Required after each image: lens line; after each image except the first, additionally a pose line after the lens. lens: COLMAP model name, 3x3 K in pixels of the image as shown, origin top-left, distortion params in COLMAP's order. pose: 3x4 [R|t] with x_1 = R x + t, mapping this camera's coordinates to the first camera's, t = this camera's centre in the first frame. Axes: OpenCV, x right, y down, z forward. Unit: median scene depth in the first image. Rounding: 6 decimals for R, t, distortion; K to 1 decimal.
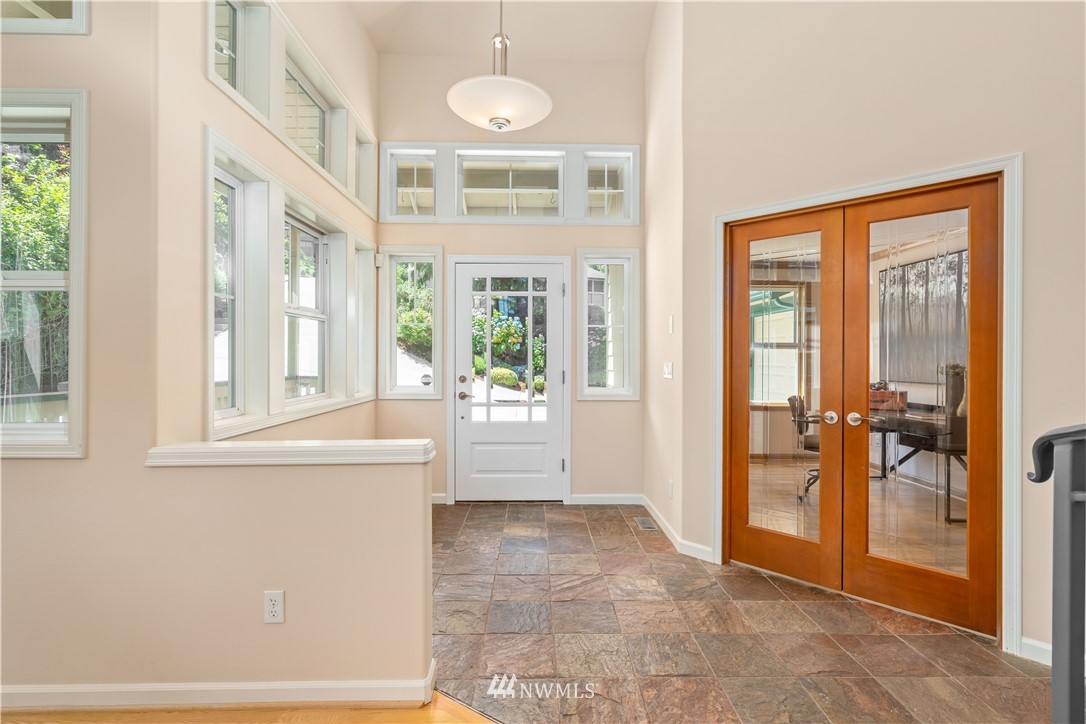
lens RADIAL K [[490.8, 0, 537.4], [0, 490.8, 359.2], [0, 0, 1]] dist [-0.007137, 0.002025]
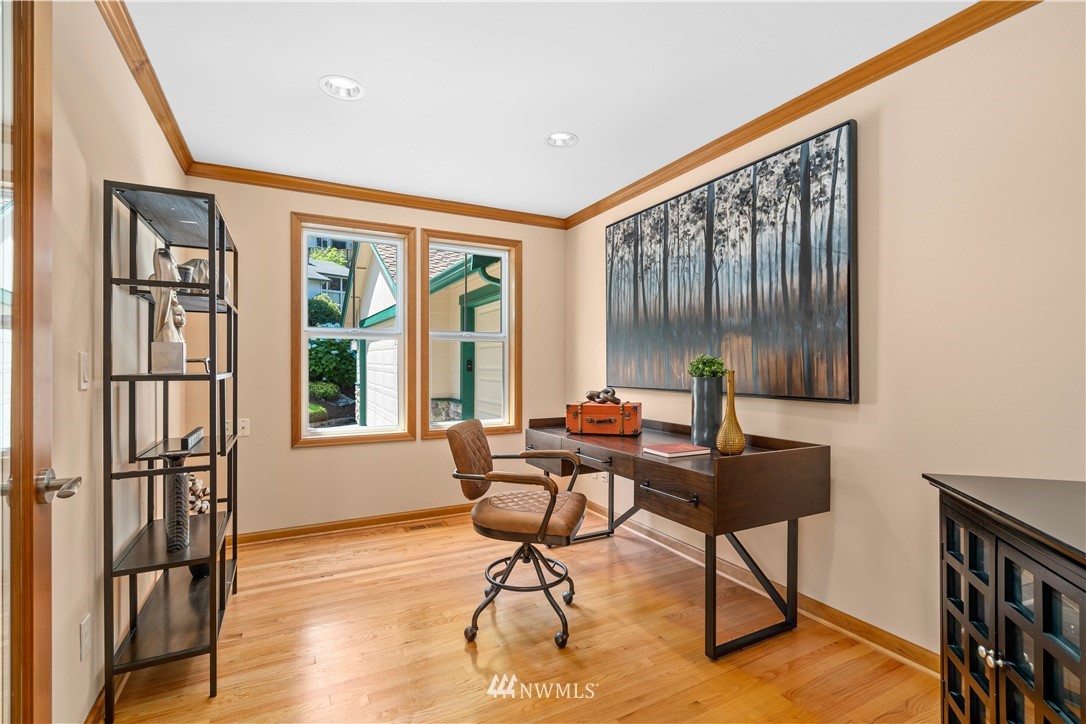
lens RADIAL K [[490.8, 0, 544.5], [0, 490.8, 365.9], [0, 0, 1]] dist [-0.007137, 0.002025]
pose [[0.888312, 0.002427, 0.459234, 0.347501], [0.000531, 0.999980, -0.006312, 0.020733], [-0.459240, 0.005851, 0.888293, 0.486745]]
